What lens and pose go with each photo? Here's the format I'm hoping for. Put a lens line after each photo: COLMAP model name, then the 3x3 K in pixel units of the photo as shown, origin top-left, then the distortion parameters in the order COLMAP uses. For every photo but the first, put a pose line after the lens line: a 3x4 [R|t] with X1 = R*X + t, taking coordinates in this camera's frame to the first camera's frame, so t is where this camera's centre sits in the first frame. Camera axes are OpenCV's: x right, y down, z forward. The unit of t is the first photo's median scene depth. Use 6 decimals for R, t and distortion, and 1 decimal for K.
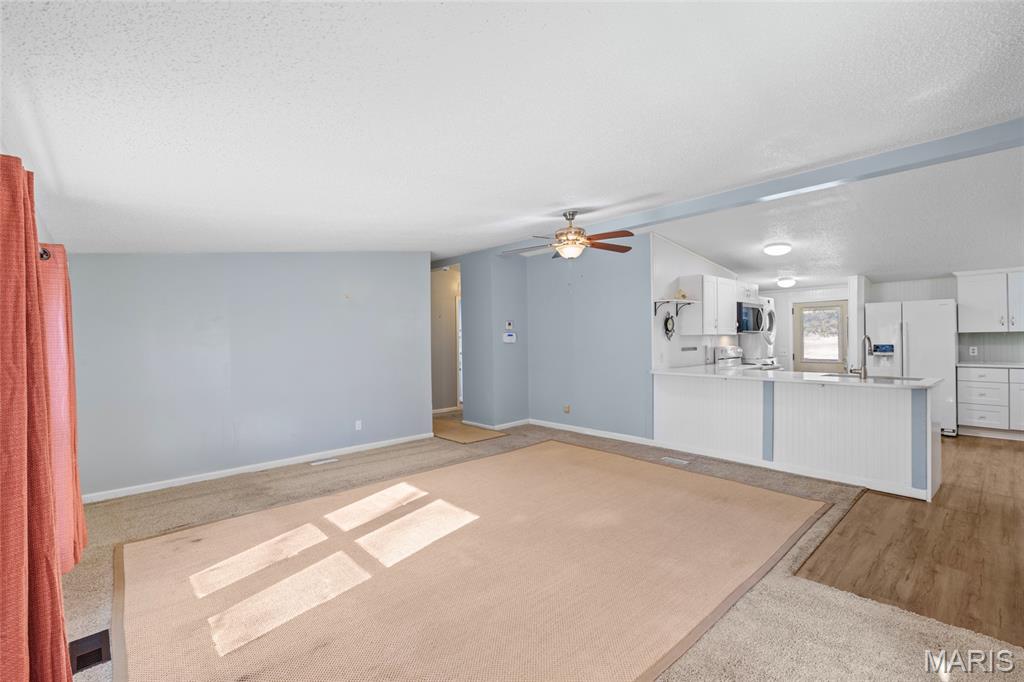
lens RADIAL K [[451.9, 0, 510.5], [0, 451.9, 340.5], [0, 0, 1]] dist [0.000652, -0.001387]
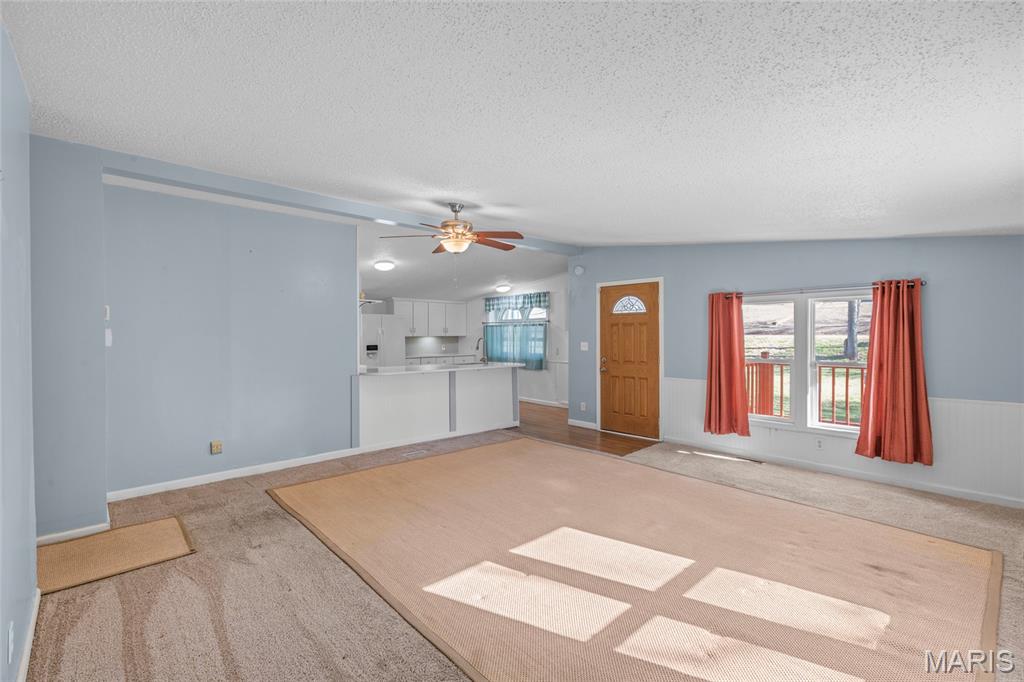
lens RADIAL K [[451.9, 0, 506.7], [0, 451.9, 342.4], [0, 0, 1]] dist [0.000652, -0.001387]
pose [[-0.002943, -0.002466, 0.999993, -0.605165], [0.011474, 0.999931, 0.002499, 0.002774], [-0.999930, 0.011481, -0.002915, 0.672242]]
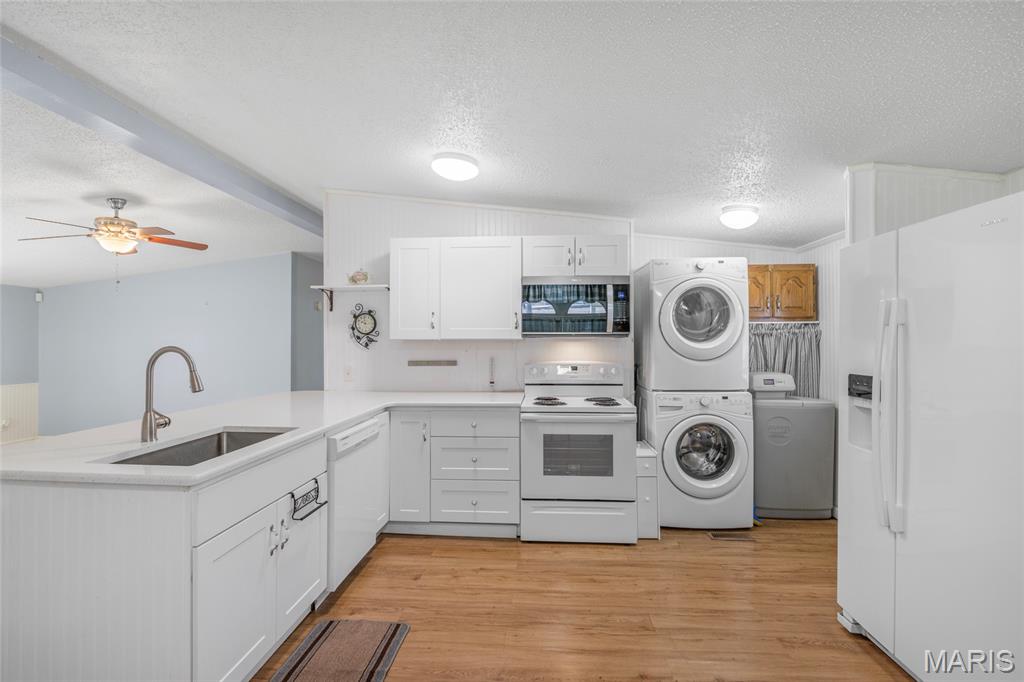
lens RADIAL K [[492.0, 0, 510.0], [0, 492.0, 338.3], [0, 0, 1]] dist [-0.005603, -0.000185]
pose [[0.694914, 0.005512, -0.719072, 1.012538], [-0.007731, 0.999970, 0.000194, -0.016265], [0.719051, 0.005425, 0.694936, 0.663168]]
